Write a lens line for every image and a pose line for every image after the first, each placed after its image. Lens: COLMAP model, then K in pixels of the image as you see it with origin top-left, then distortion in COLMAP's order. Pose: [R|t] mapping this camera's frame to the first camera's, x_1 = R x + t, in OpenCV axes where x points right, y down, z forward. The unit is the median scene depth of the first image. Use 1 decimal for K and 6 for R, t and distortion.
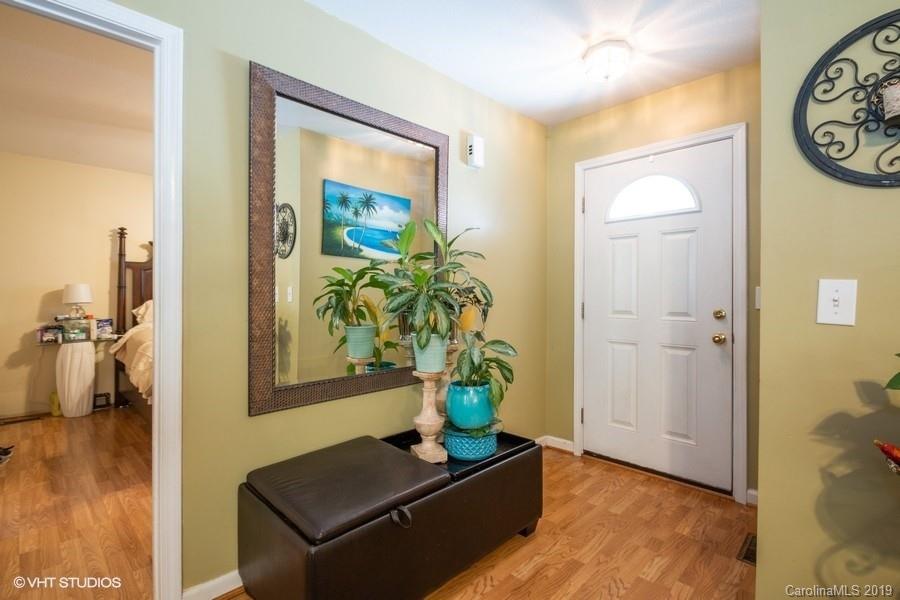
lens RADIAL K [[418.8, 0, 450.1], [0, 418.8, 297.4], [0, 0, 1]] dist [0.000017, 0.000102]
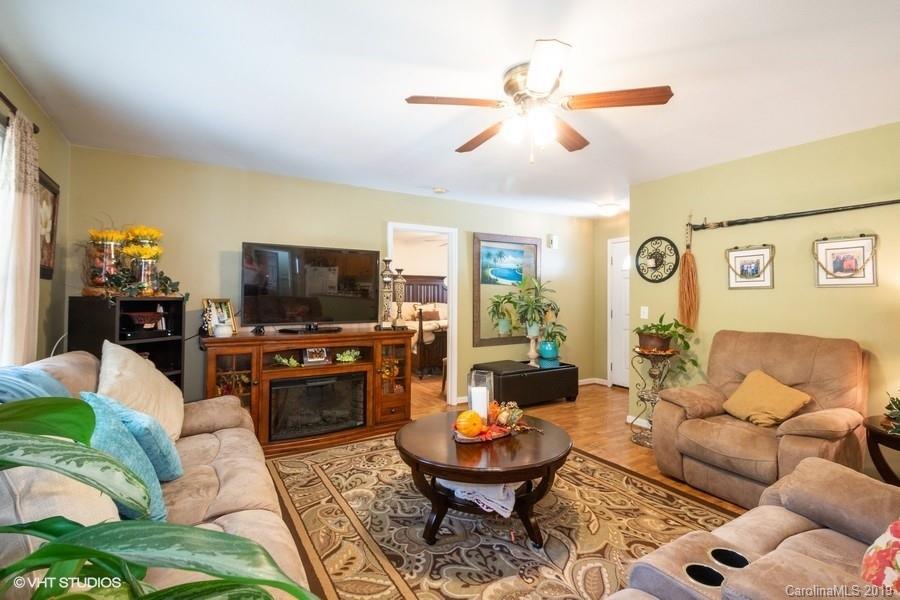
lens RADIAL K [[418.8, 0, 460.1], [0, 418.8, 284.8], [0, 0, 1]] dist [0.000017, 0.000102]
pose [[0.972954, -0.003631, -0.230969, 0.109935], [-0.003102, 0.999581, -0.028782, -0.067447], [0.230977, 0.028720, 0.972535, -1.605296]]
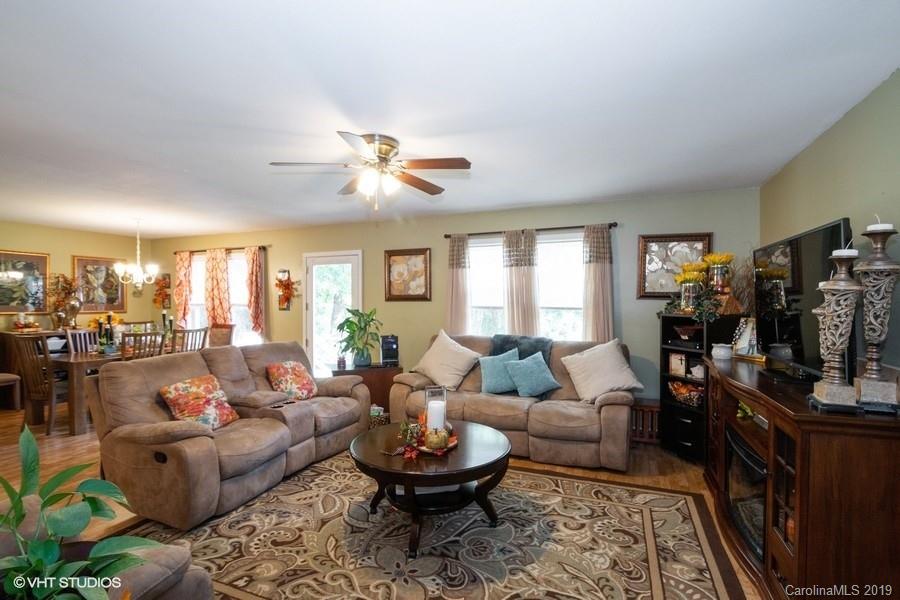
lens RADIAL K [[418.8, 0, 448.0], [0, 418.8, 302.5], [0, 0, 1]] dist [0.000017, 0.000102]
pose [[-0.928220, -0.001884, -0.372027, 0.585137], [-0.003618, 0.999986, 0.003963, -0.169647], [0.372014, 0.005025, -0.928214, 3.558743]]
